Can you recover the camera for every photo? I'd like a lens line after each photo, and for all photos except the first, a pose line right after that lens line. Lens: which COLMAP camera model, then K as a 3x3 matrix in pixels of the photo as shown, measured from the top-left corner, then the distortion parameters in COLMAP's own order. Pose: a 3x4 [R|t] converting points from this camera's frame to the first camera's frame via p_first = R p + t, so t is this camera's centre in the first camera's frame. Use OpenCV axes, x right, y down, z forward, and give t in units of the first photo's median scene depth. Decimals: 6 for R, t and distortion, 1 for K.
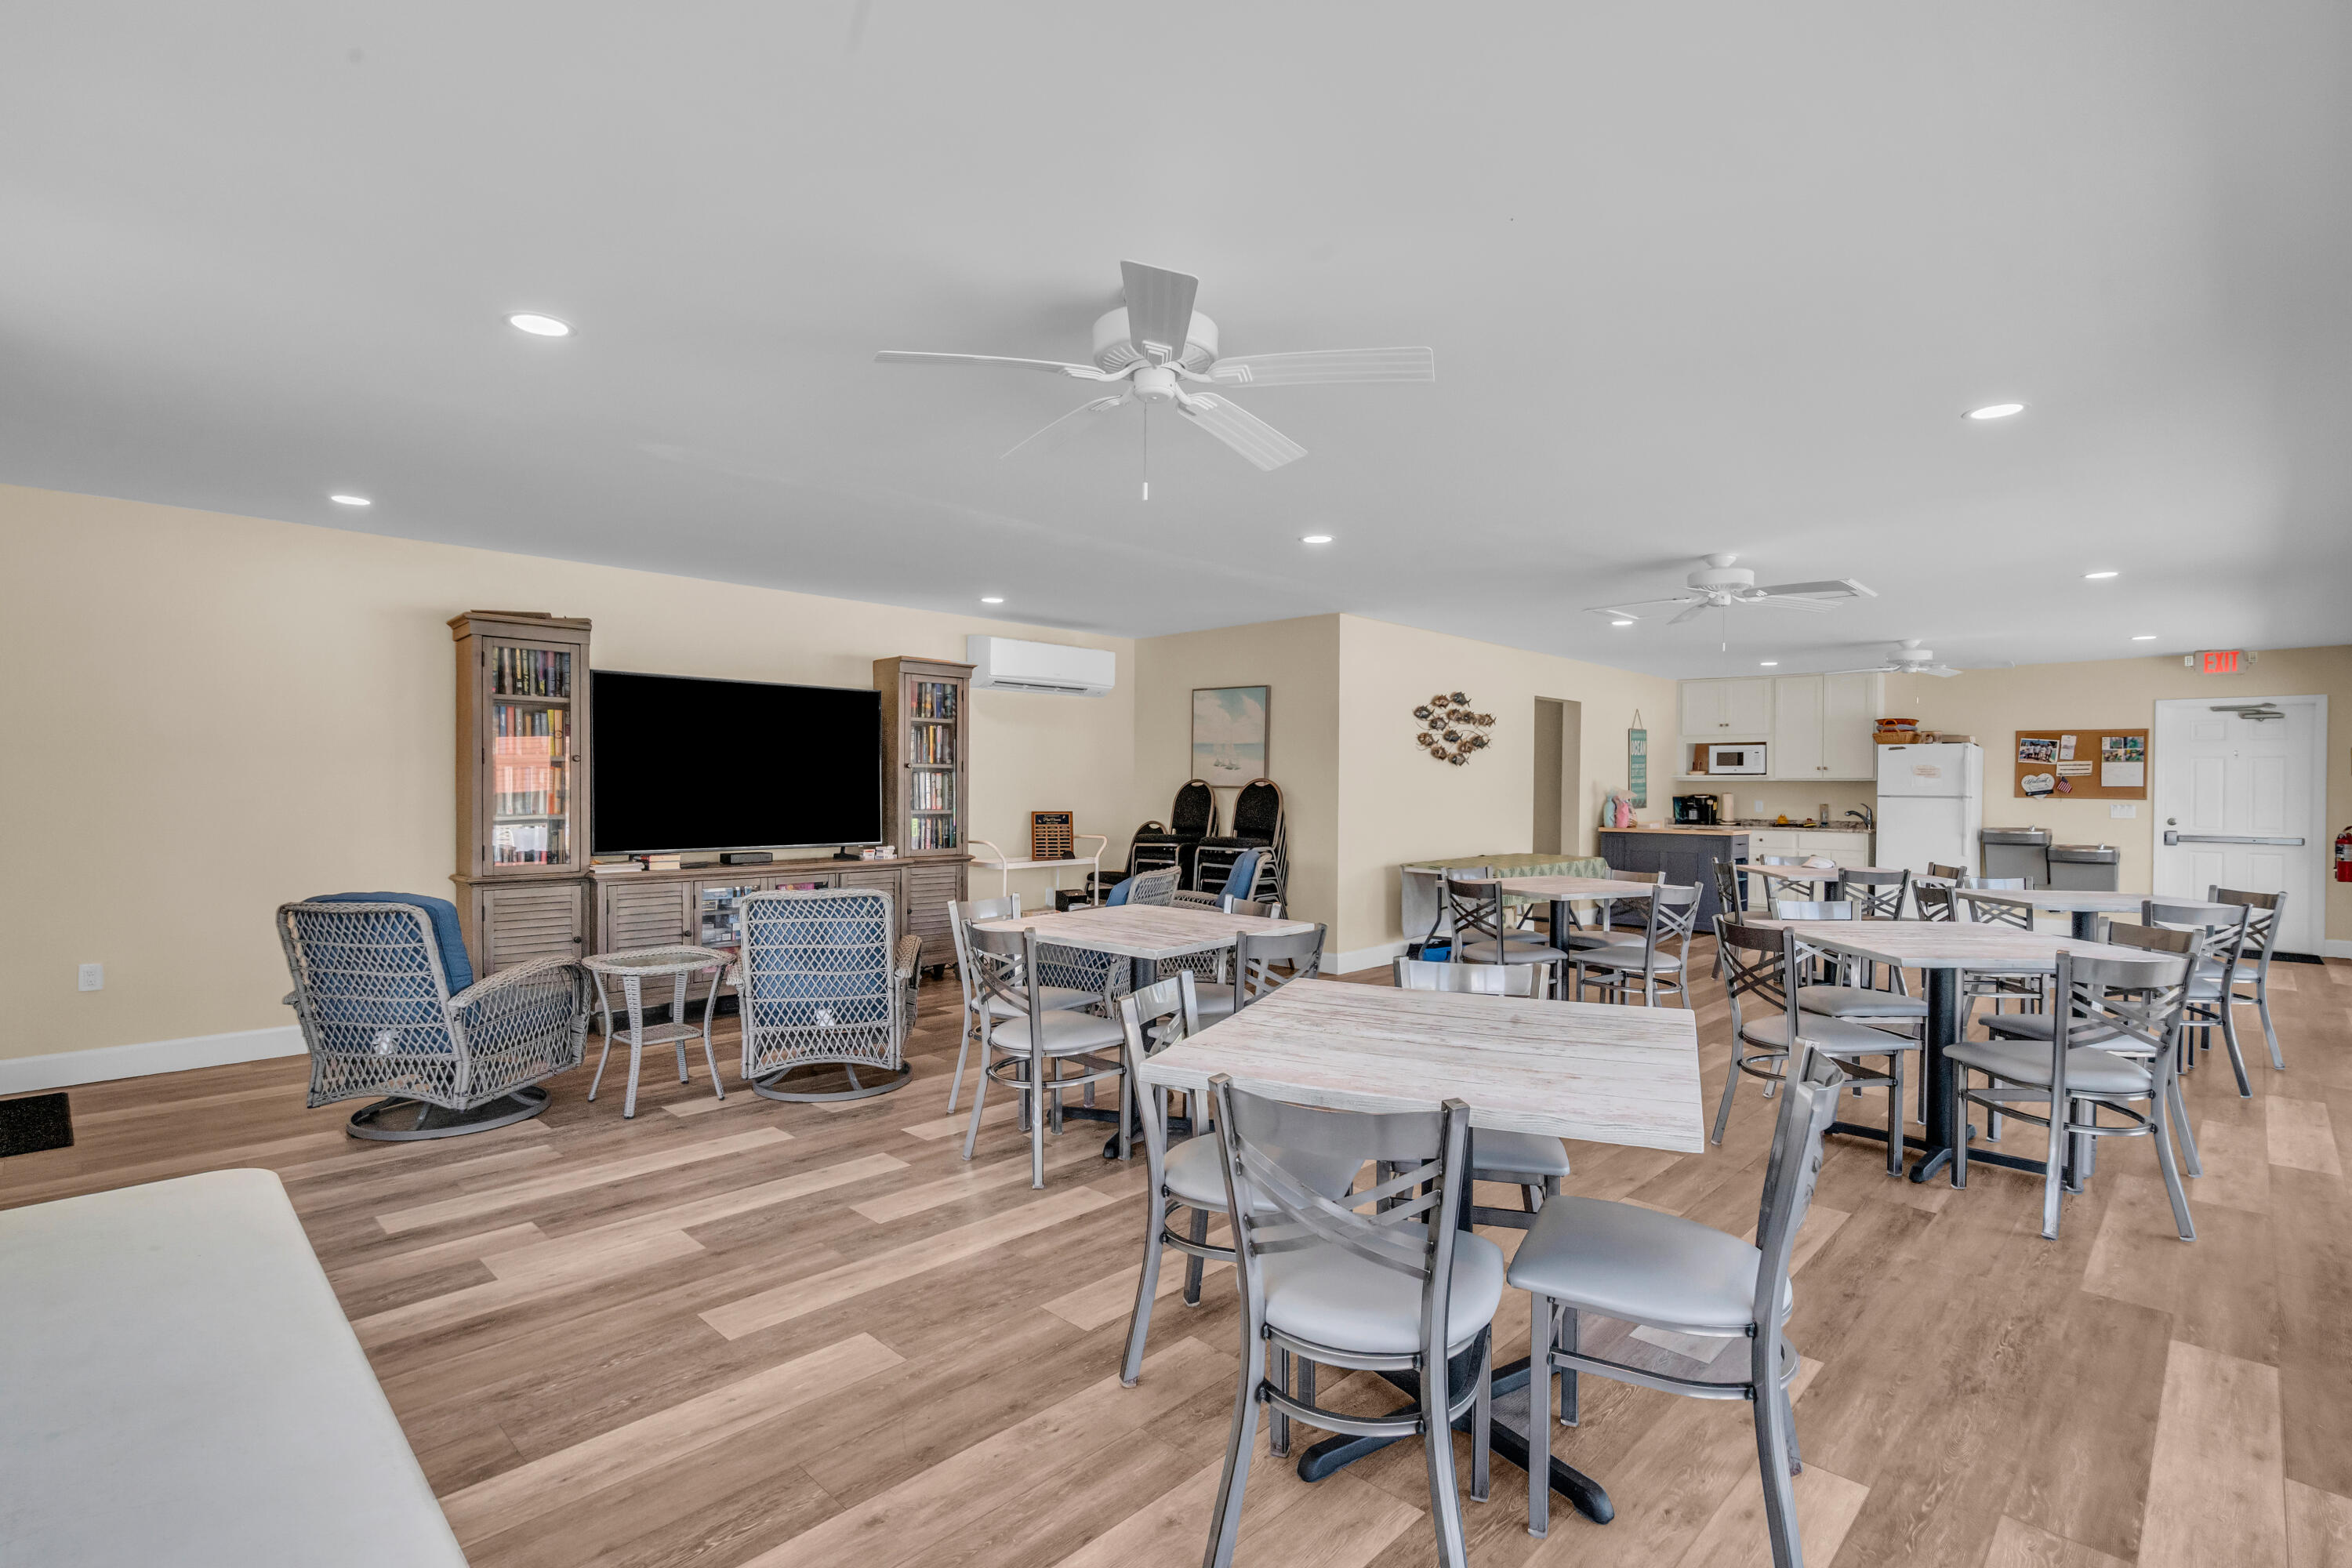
lens RADIAL K [[1066.1, 0, 1173.9], [0, 1066.1, 797.2], [0, 0, 1]] dist [-0.018598, -0.000392]
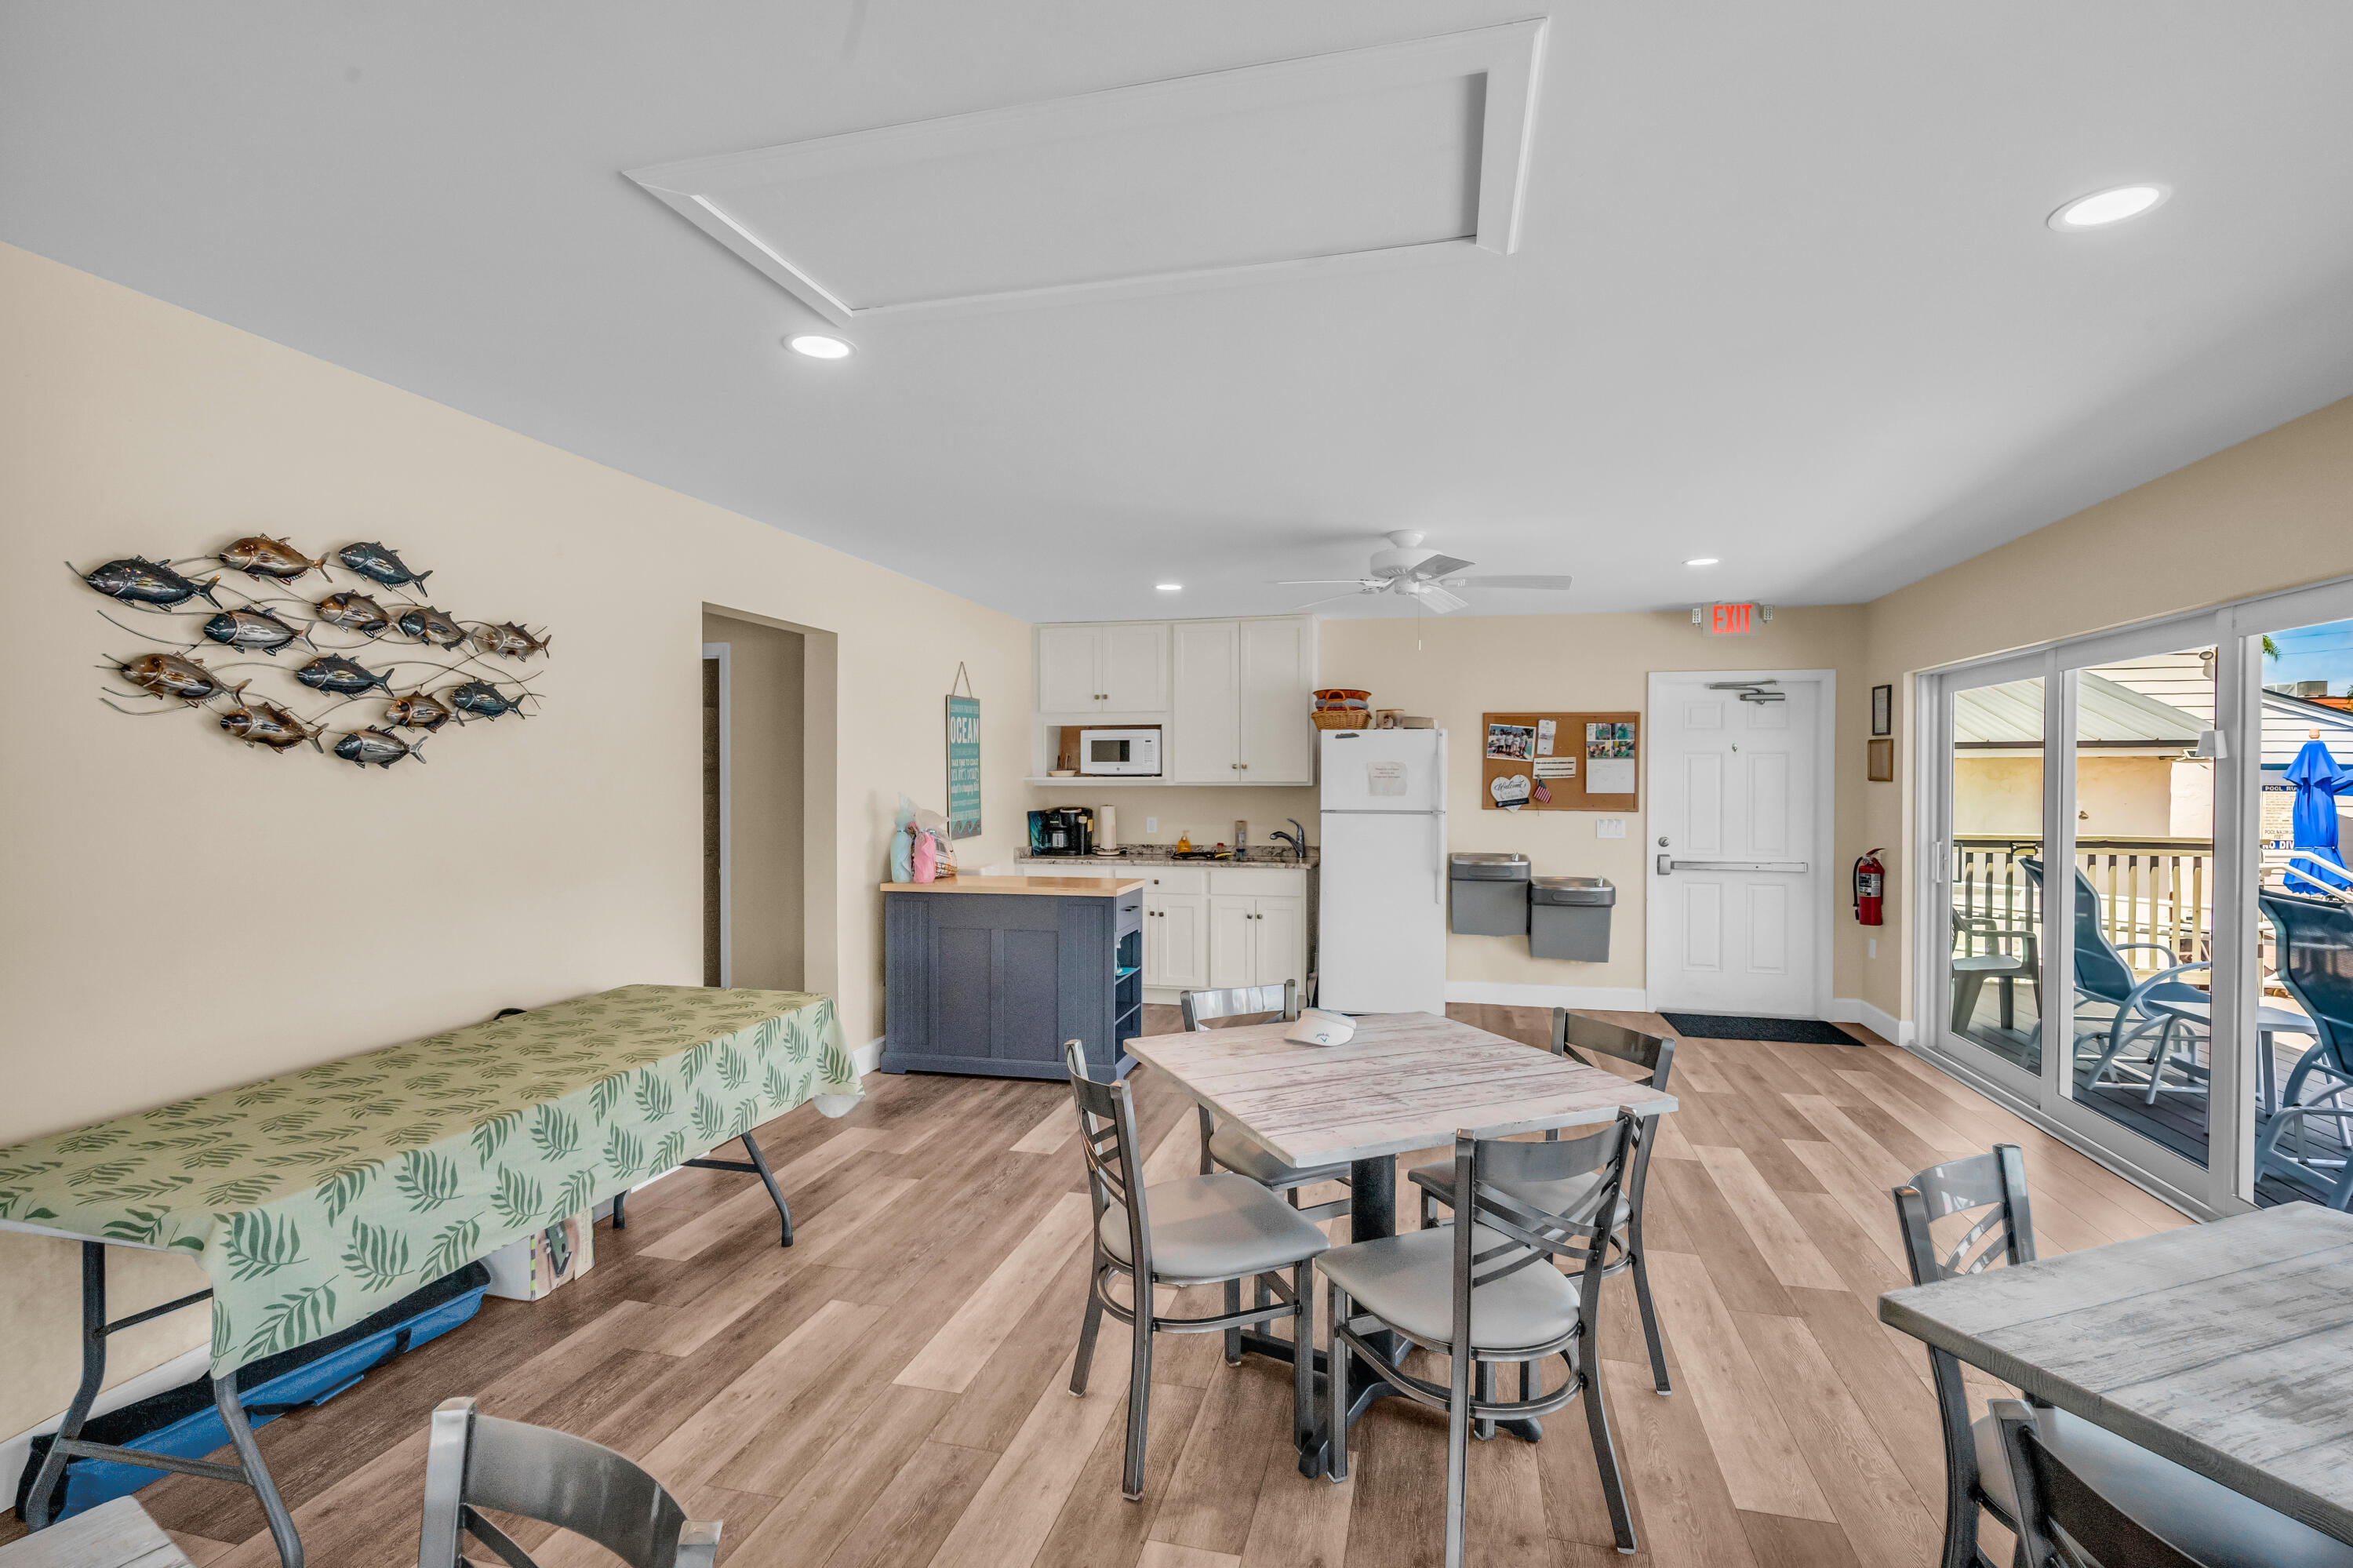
lens RADIAL K [[1066.6, 0, 1180.0], [0, 1066.6, 787.2], [0, 0, 1]] dist [-0.018598, -0.000392]
pose [[0.853727, -0.010604, 0.520613, 0.271366], [0.010780, 0.999938, 0.002691, -0.018652], [-0.520609, 0.003315, 0.853789, 0.516972]]
